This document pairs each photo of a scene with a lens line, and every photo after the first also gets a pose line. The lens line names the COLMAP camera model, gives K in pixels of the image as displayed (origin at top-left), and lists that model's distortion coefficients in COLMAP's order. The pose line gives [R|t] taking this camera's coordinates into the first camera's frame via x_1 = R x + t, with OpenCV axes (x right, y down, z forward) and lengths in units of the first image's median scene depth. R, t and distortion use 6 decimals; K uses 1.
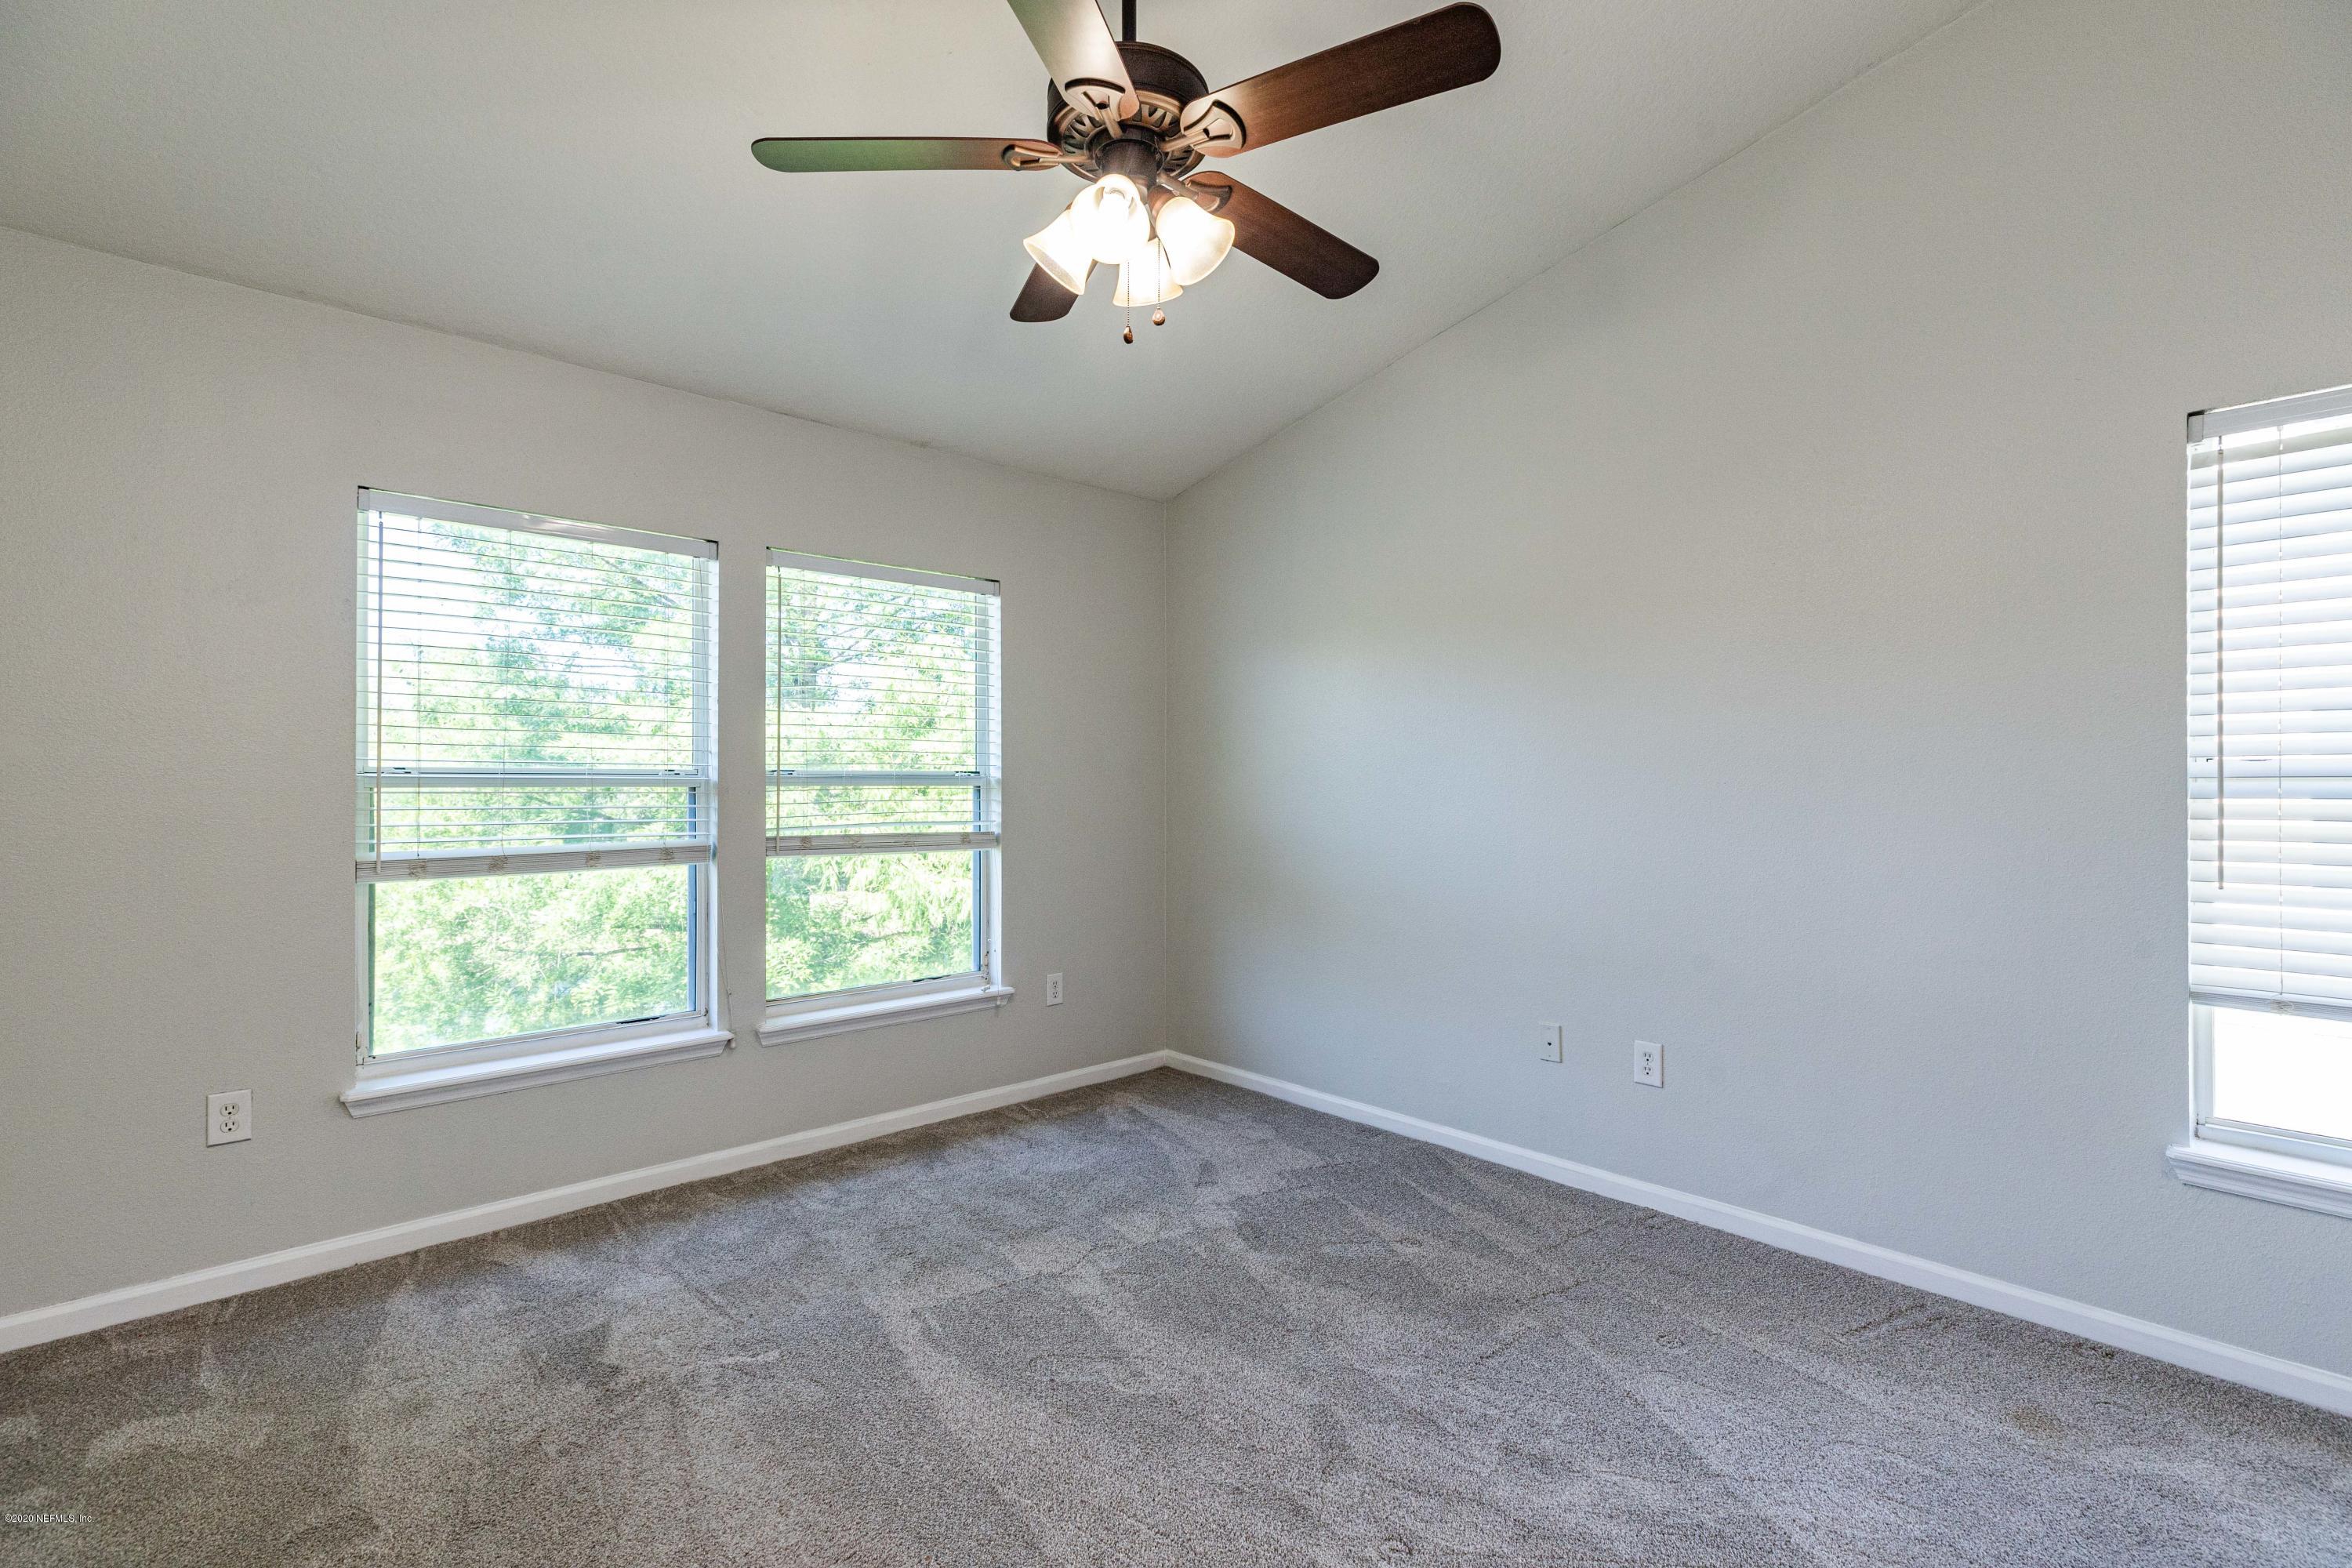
lens RADIAL K [[1055.0, 0, 1174.9], [0, 1055.0, 780.6], [0, 0, 1]] dist [0.005622, 0.000095]
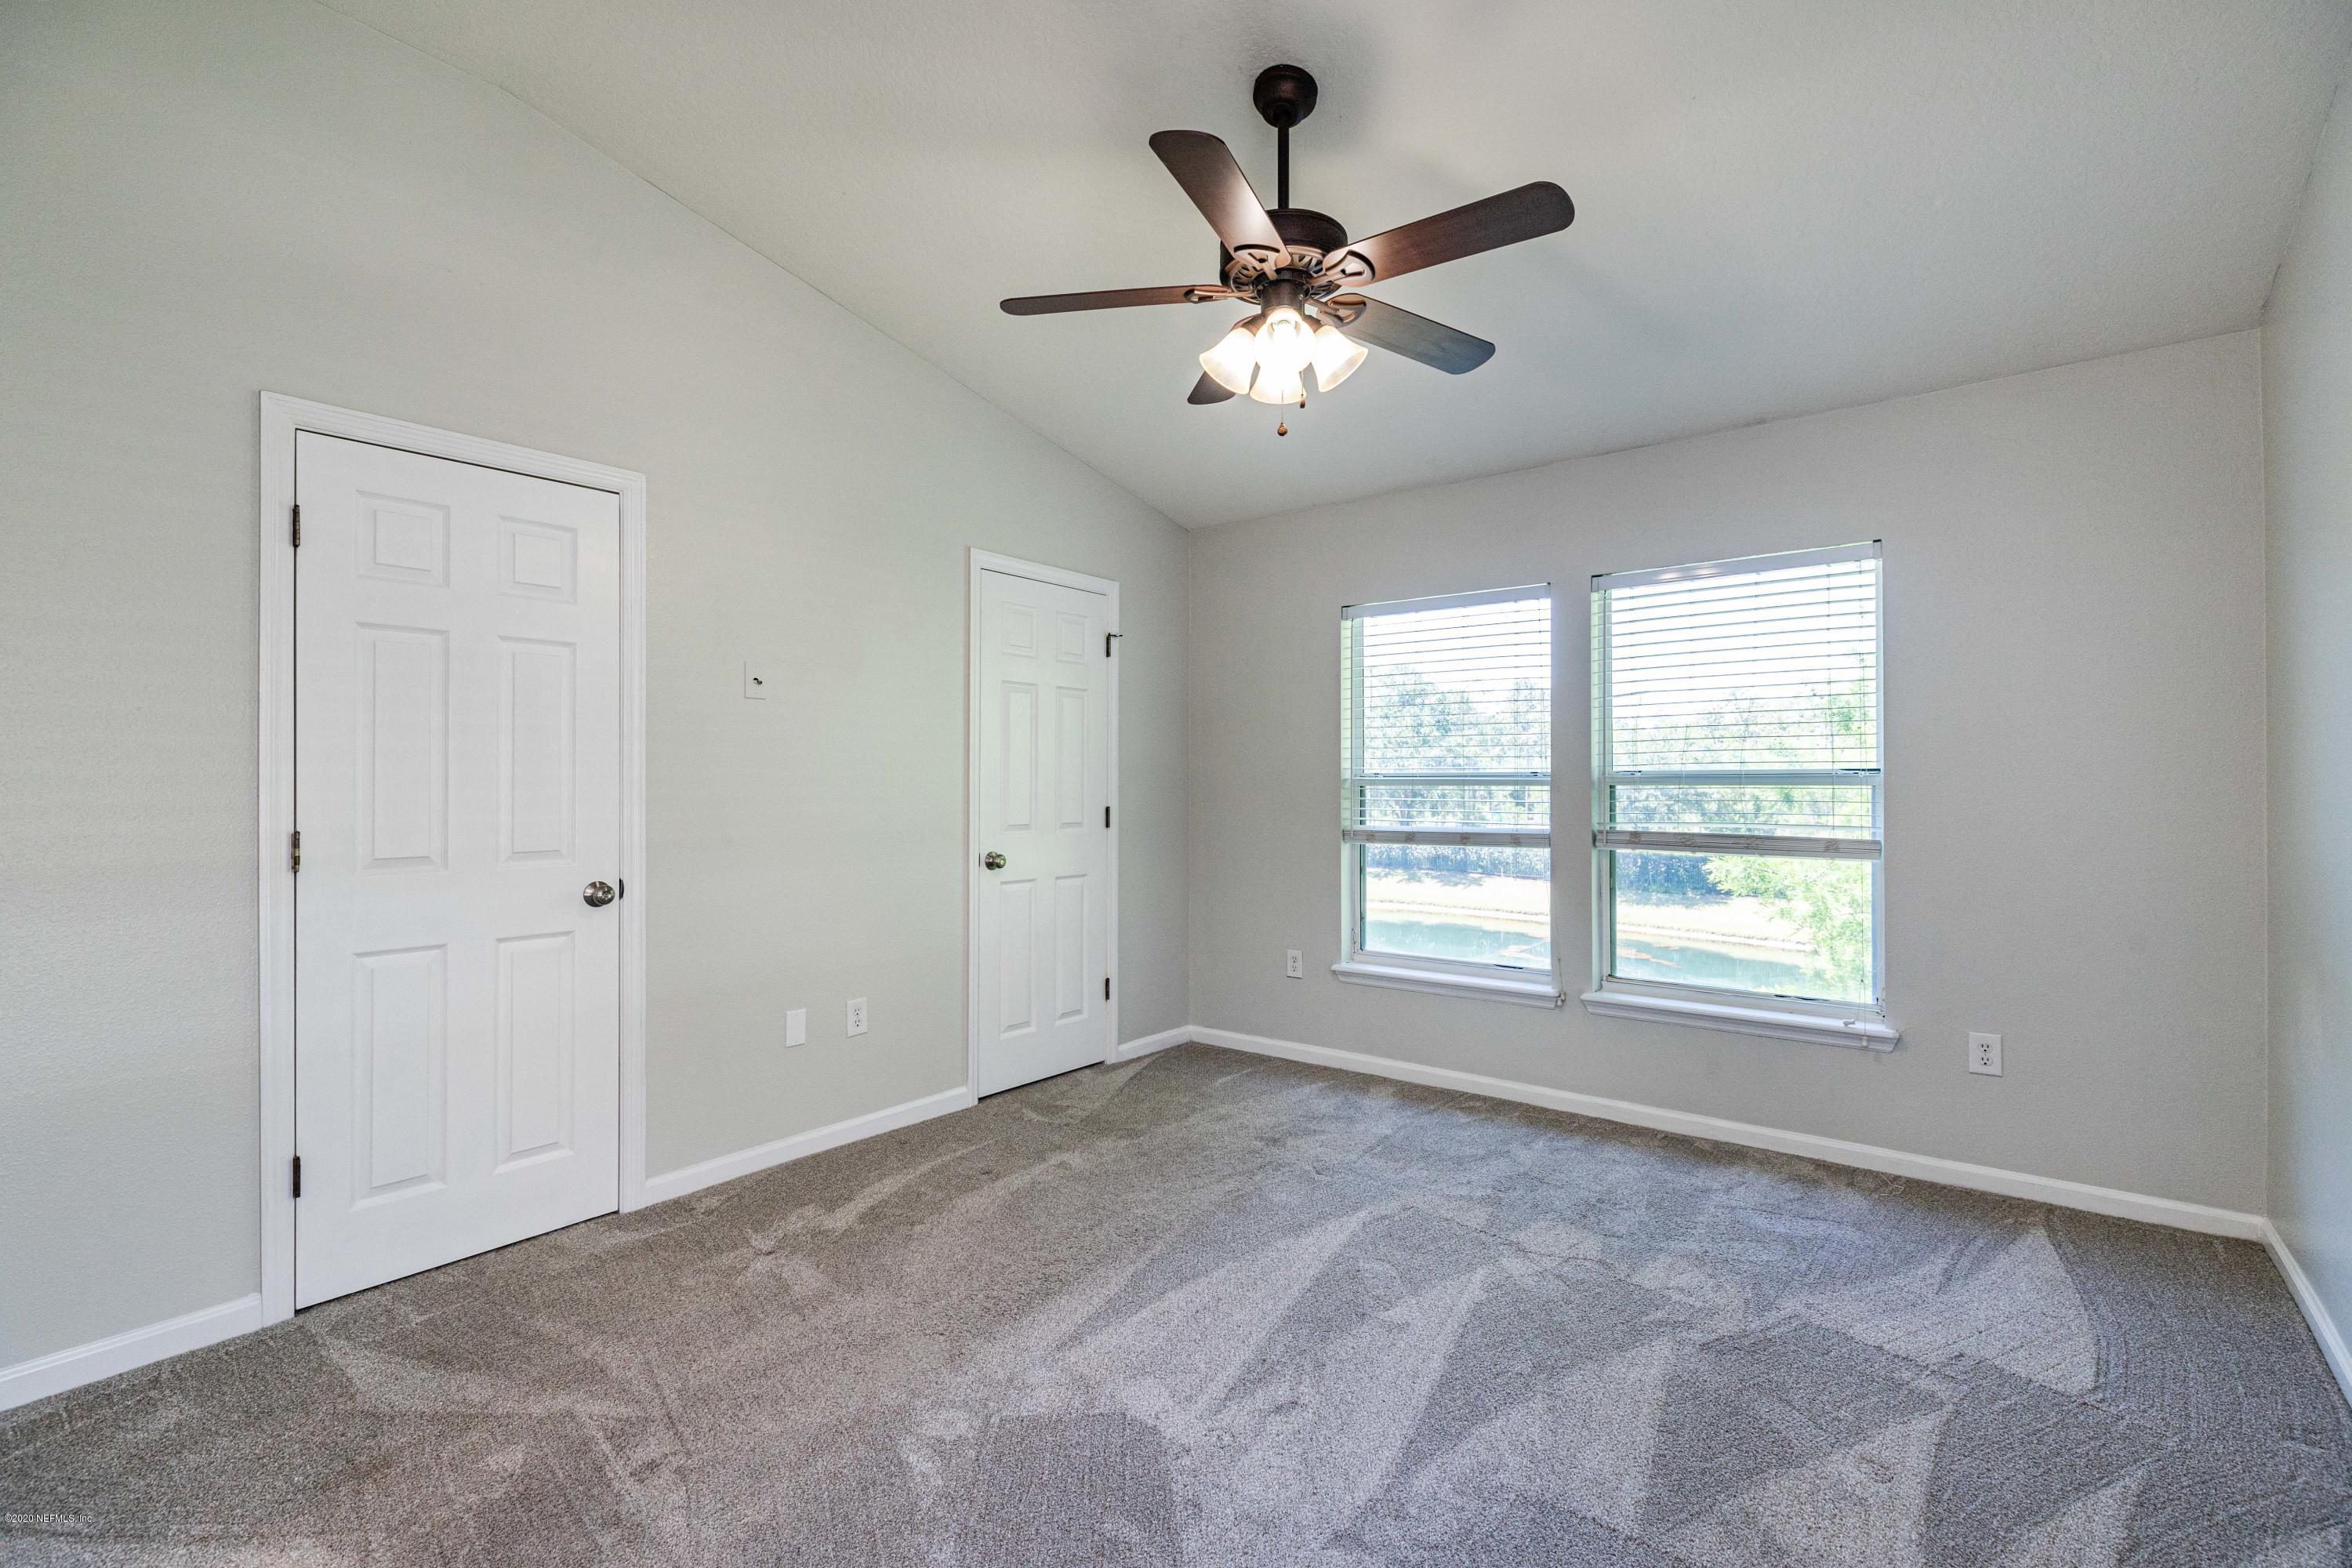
lens RADIAL K [[1055.0, 0, 1174.9], [0, 1055.0, 780.6], [0, 0, 1]] dist [0.005622, 0.000095]
pose [[0.164267, -0.002966, -0.986411, 0.796383], [0.003552, 0.999991, -0.002415, 0.001931], [0.986410, -0.003107, 0.164276, 0.444306]]
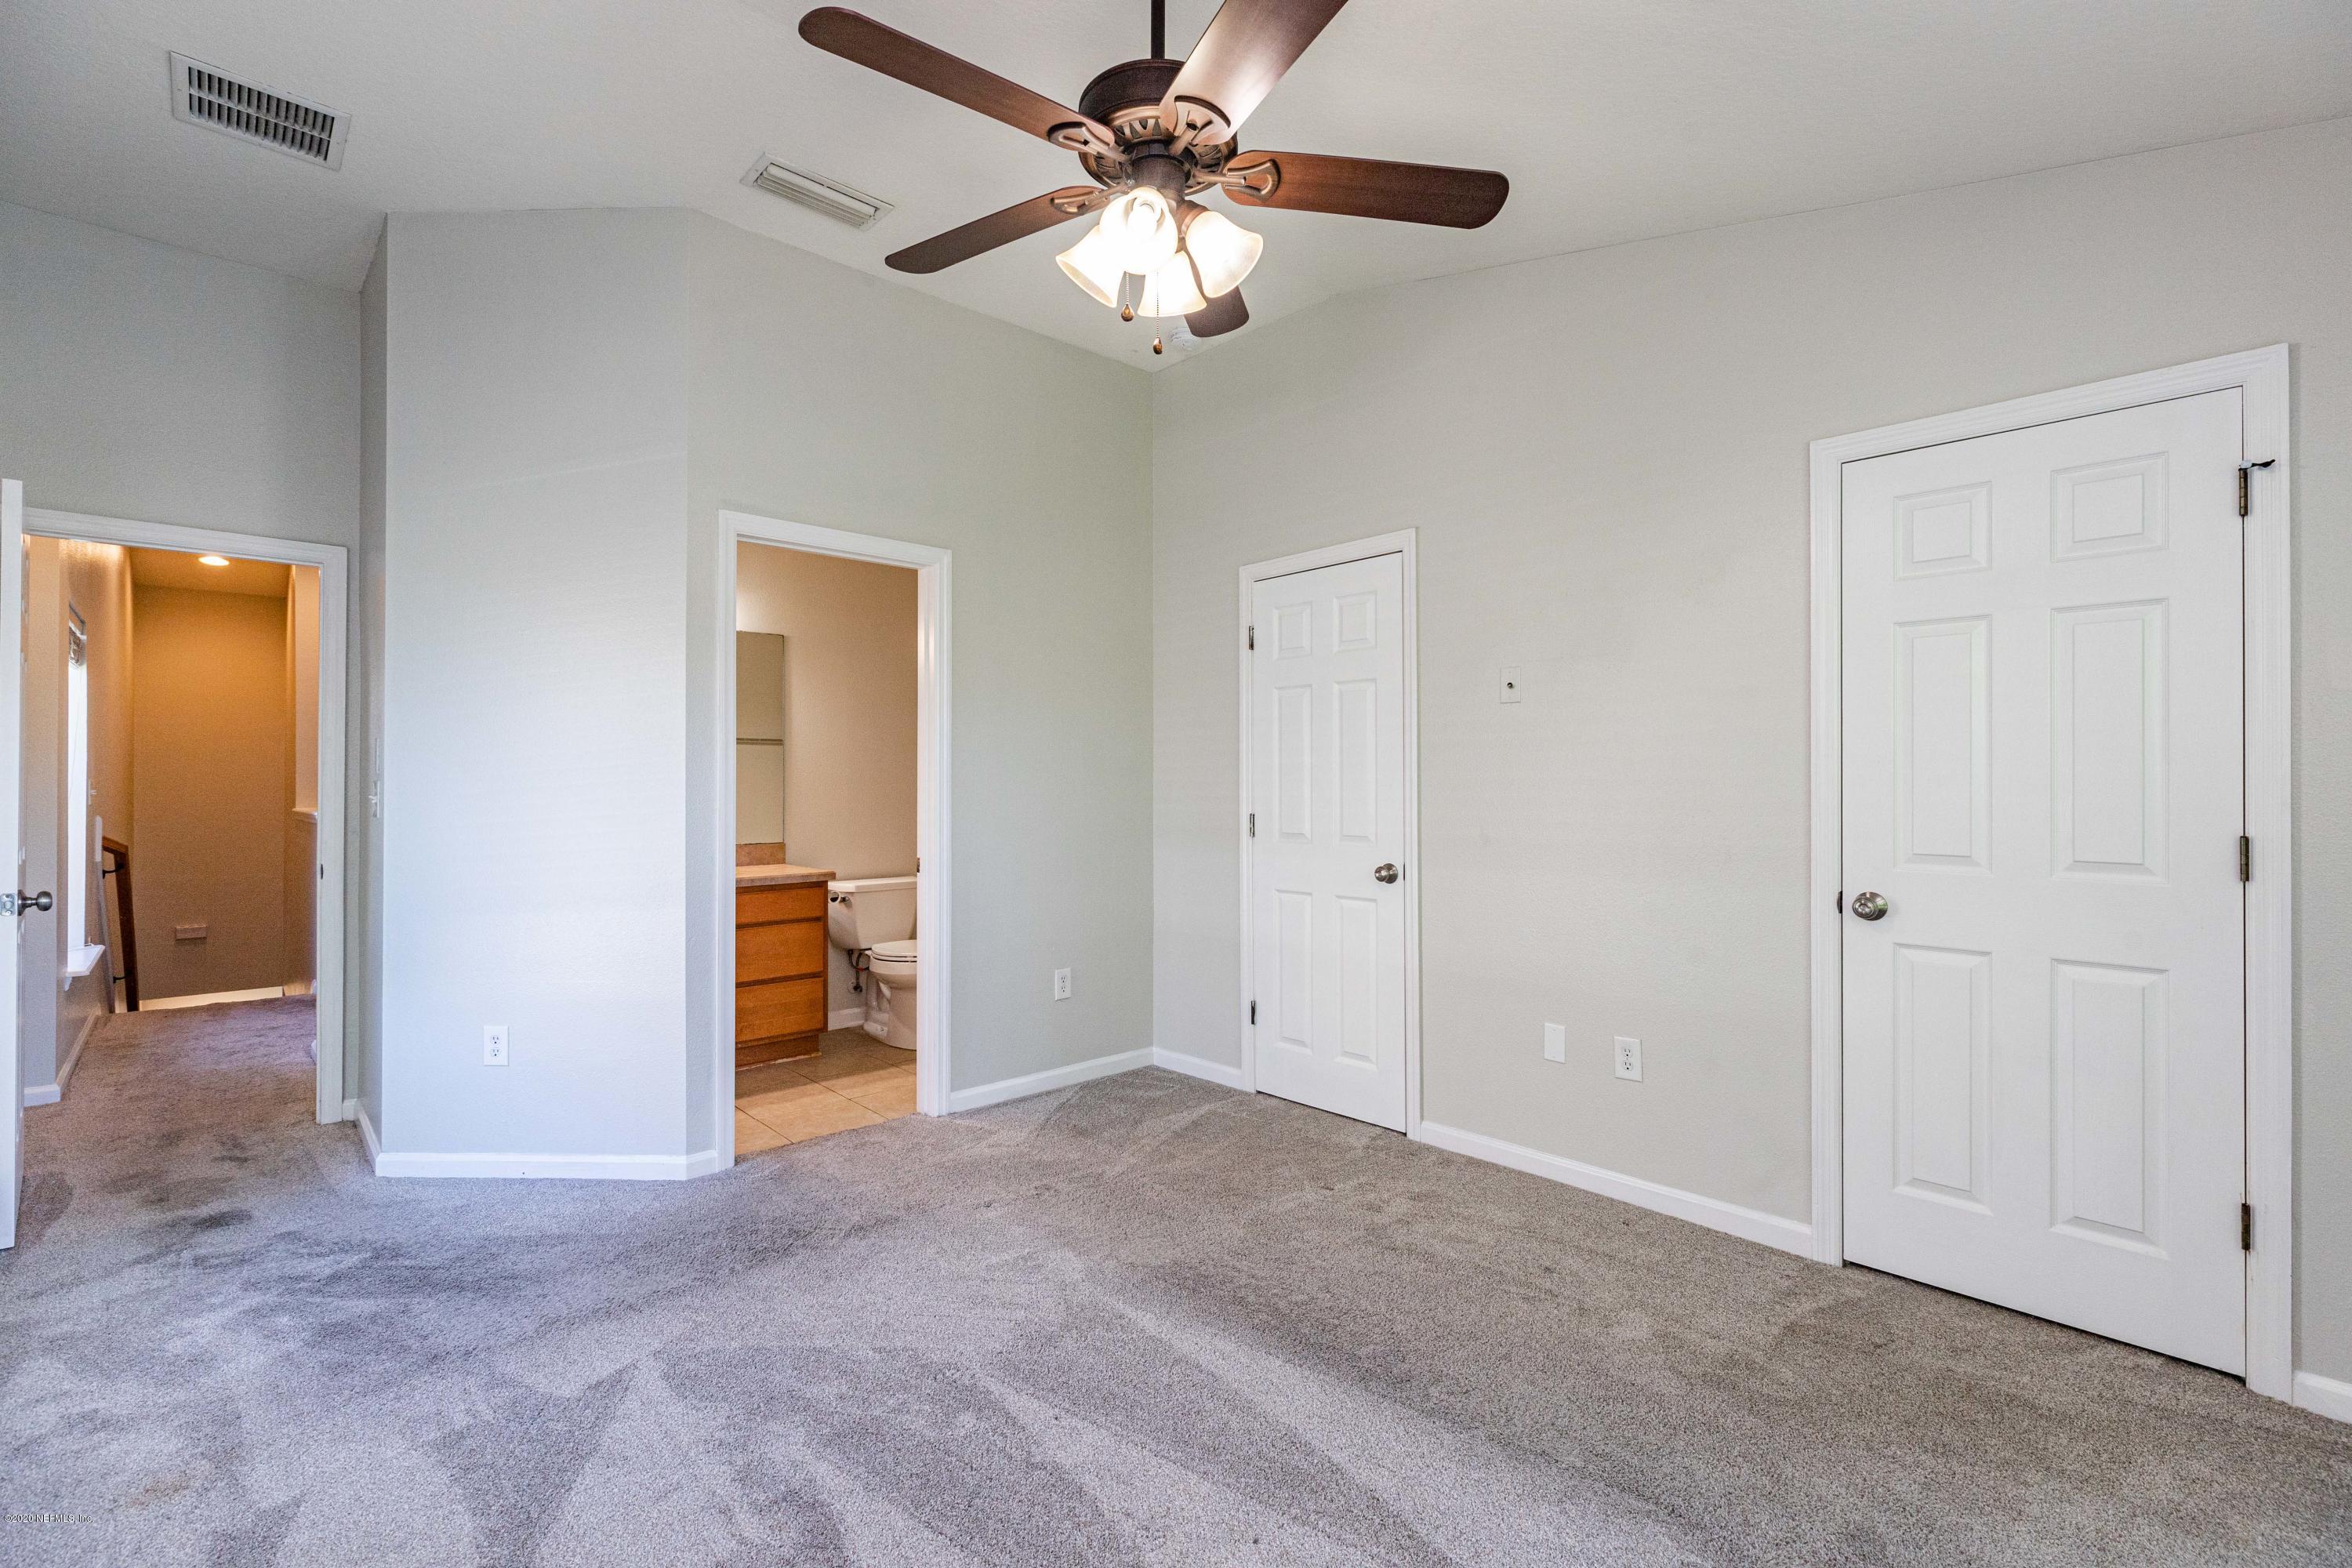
lens RADIAL K [[1055.0, 0, 1174.9], [0, 1055.0, 780.6], [0, 0, 1]] dist [0.005622, 0.000095]
pose [[-0.999975, -0.000865, -0.007079, -0.030813], [-0.000811, 0.999970, -0.007666, 0.003882], [0.007085, -0.007661, -0.999946, 1.349385]]
